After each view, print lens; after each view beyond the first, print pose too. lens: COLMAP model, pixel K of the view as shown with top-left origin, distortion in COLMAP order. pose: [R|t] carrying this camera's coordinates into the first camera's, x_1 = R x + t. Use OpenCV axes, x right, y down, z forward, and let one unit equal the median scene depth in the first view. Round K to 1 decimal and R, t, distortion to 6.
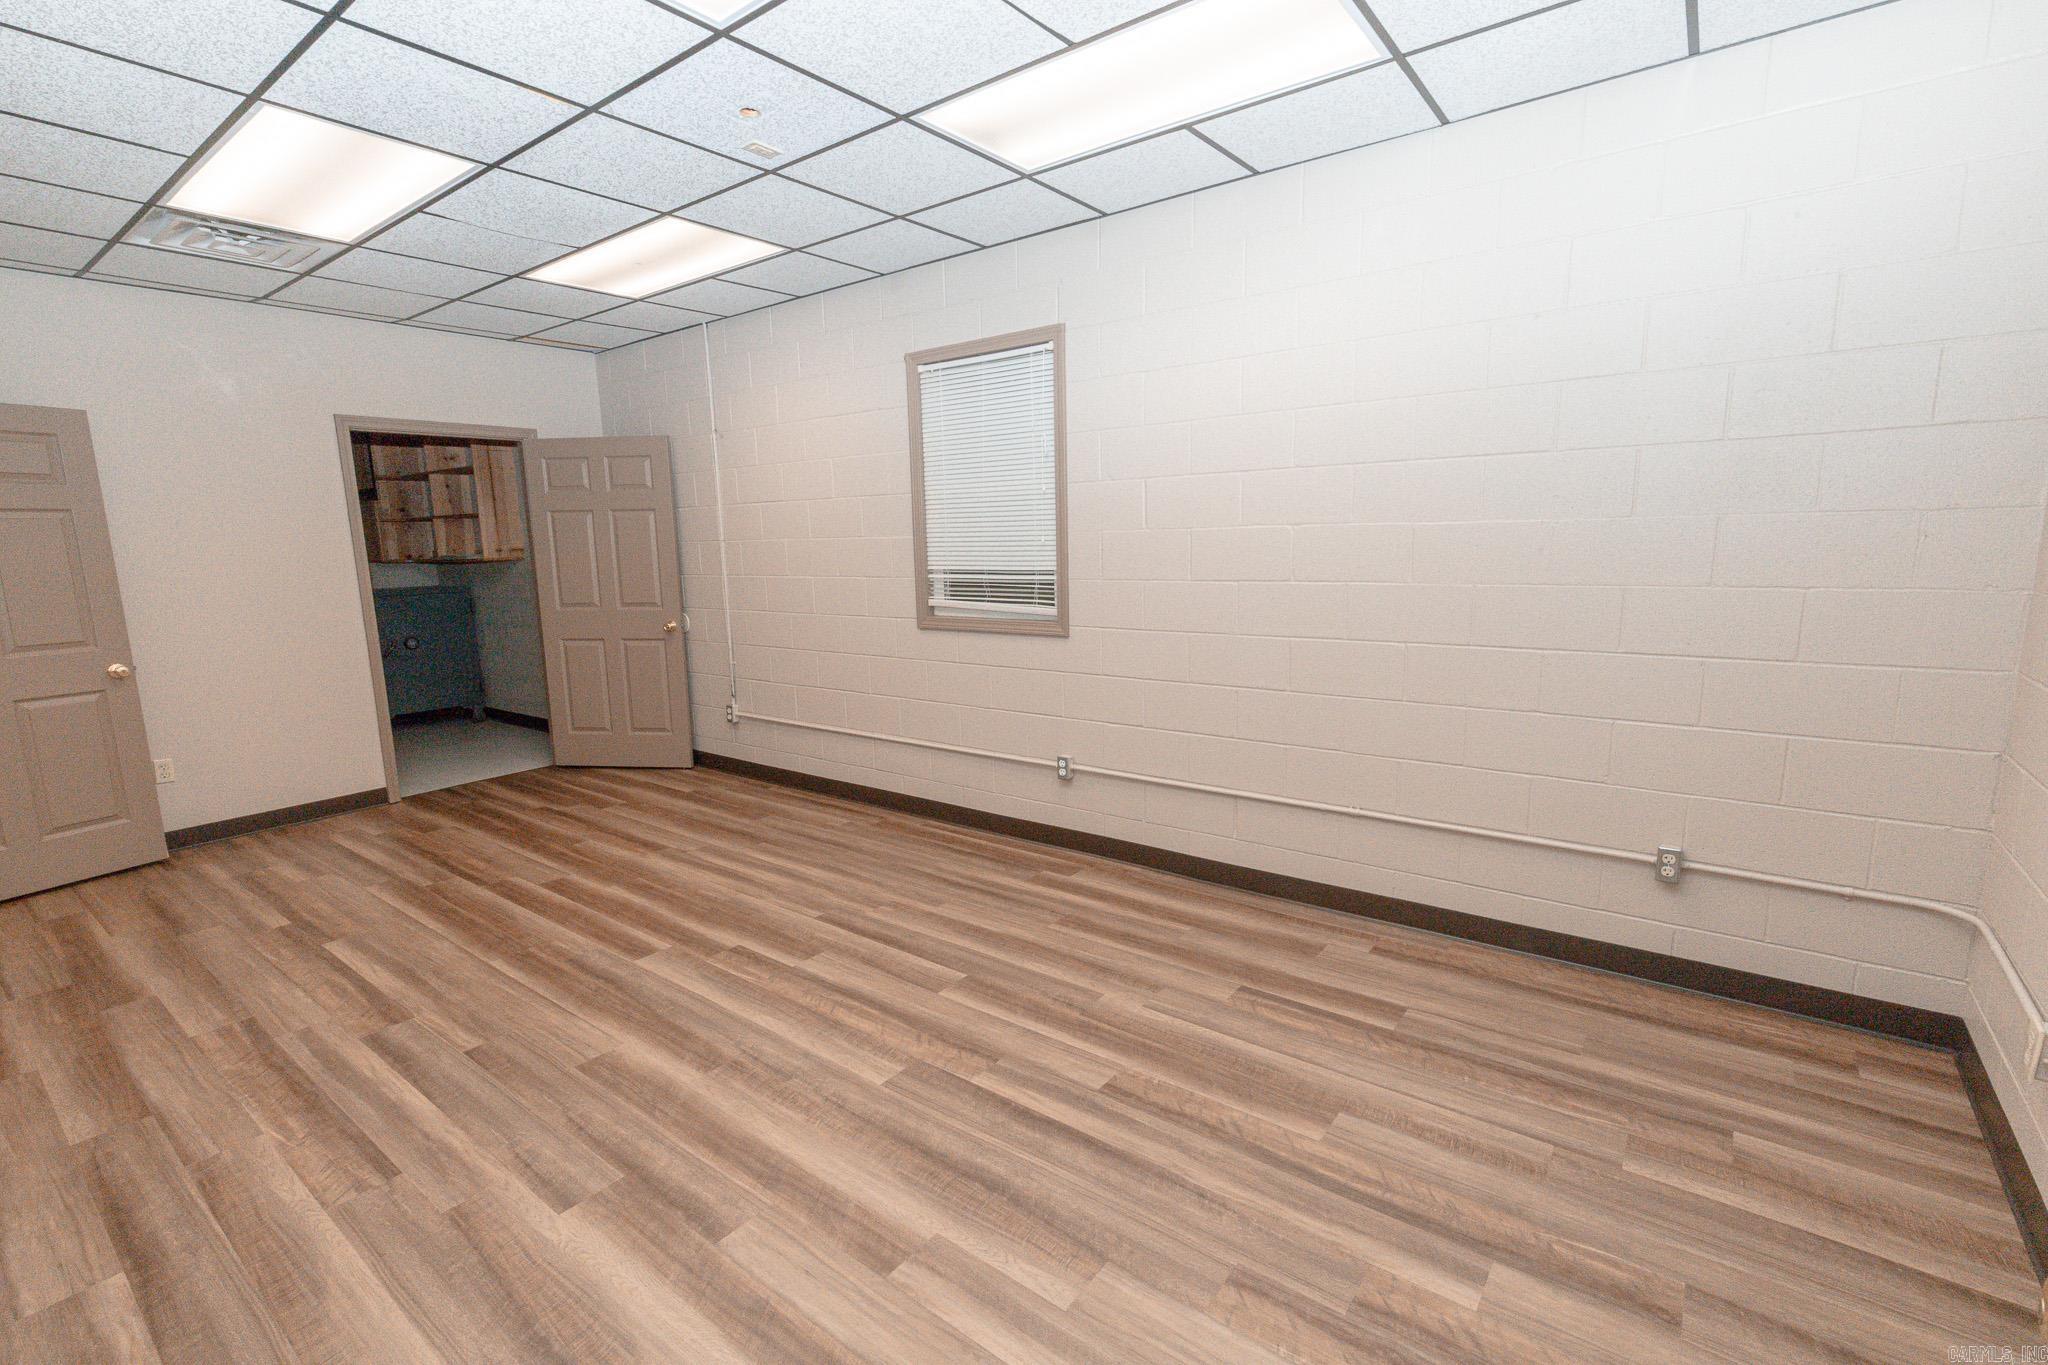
lens RADIAL K [[924.1, 0, 1024.0], [0, 924.1, 682.5], [0, 0, 1]] dist [0.004320, -0.000329]
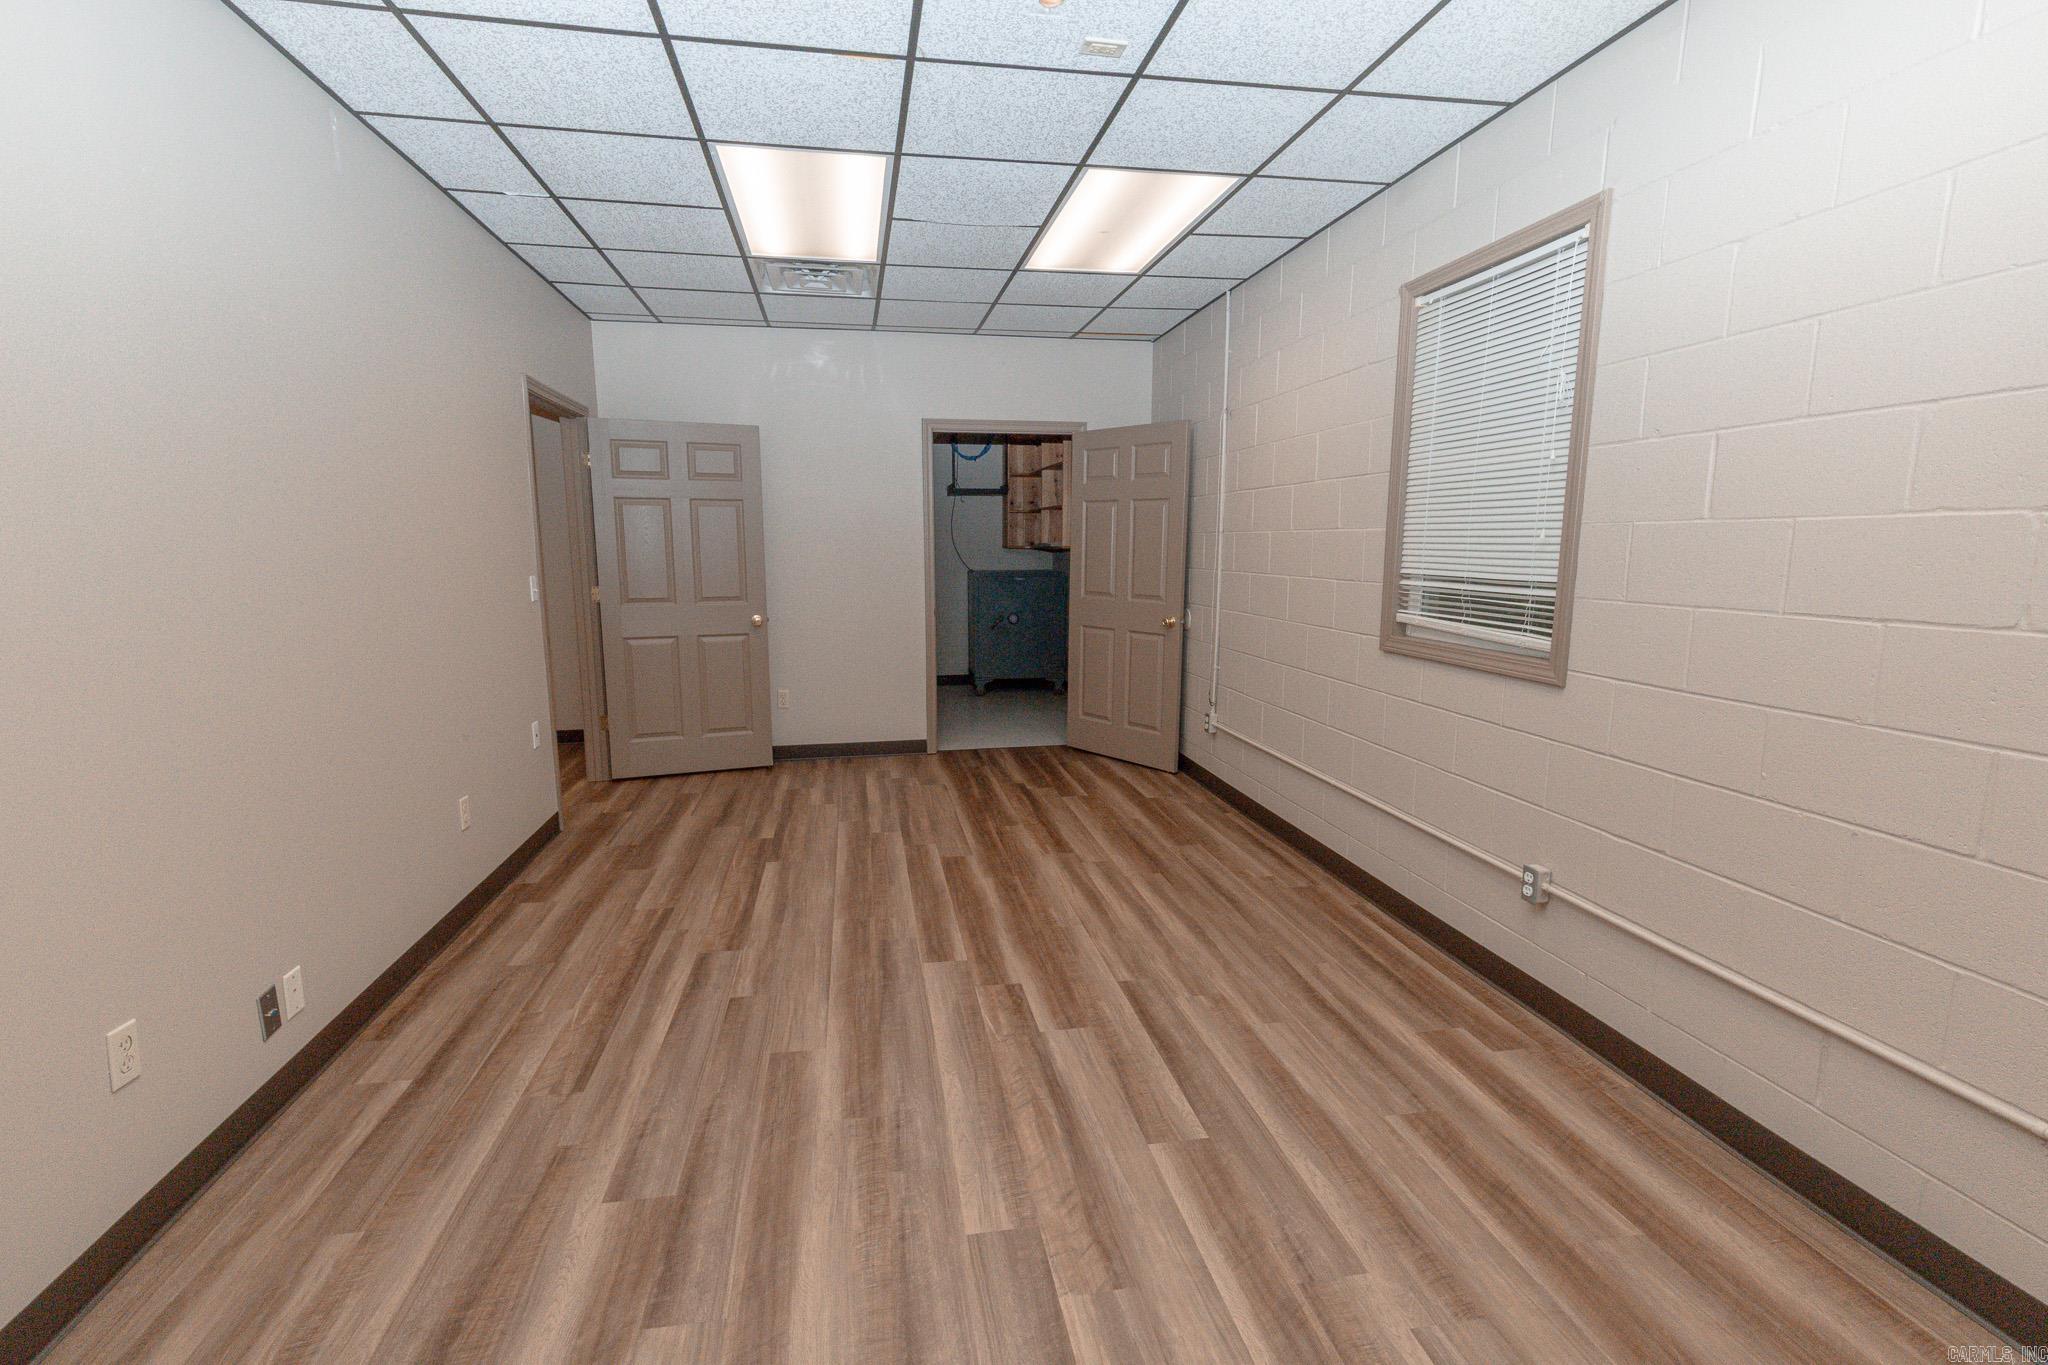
lens RADIAL K [[924.1, 0, 1024.0], [0, 924.1, 682.5], [0, 0, 1]] dist [0.004320, -0.000329]
pose [[0.730216, 0.126134, -0.671472, 0.208533], [-0.123904, 0.990962, 0.051405, -0.039834], [0.671887, 0.045661, 0.739245, 0.275077]]
